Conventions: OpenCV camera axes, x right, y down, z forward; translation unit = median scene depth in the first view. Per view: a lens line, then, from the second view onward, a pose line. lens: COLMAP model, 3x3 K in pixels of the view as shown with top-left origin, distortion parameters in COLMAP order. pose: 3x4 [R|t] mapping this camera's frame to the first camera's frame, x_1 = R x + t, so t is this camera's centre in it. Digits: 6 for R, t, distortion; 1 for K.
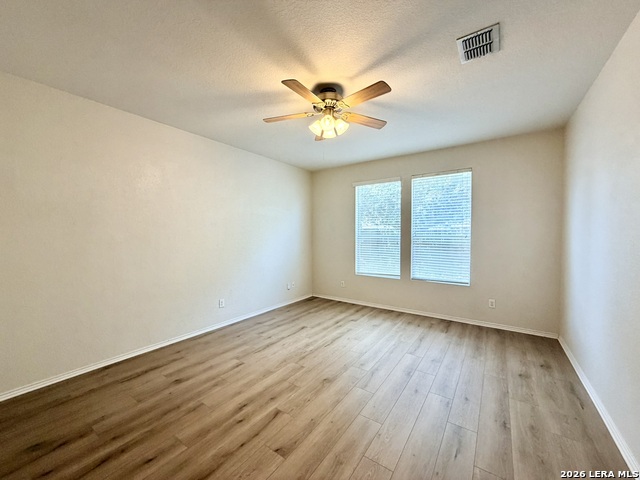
lens RADIAL K [[256.7, 0, 320.2], [0, 256.7, 237.5], [0, 0, 1]] dist [-0.001534, 0.000677]
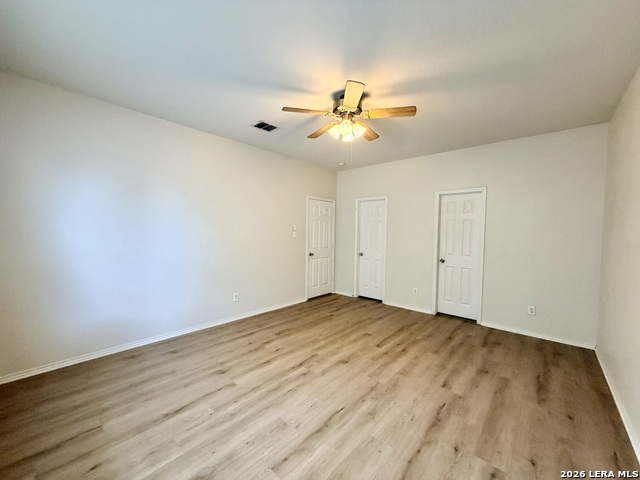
lens RADIAL K [[256.7, 0, 318.6], [0, 256.7, 237.8], [0, 0, 1]] dist [-0.001534, 0.000677]
pose [[-0.992254, -0.018550, 0.122834, 0.011358], [-0.013782, 0.999123, 0.039549, -0.030845], [-0.123460, 0.037549, -0.991639, 2.012984]]
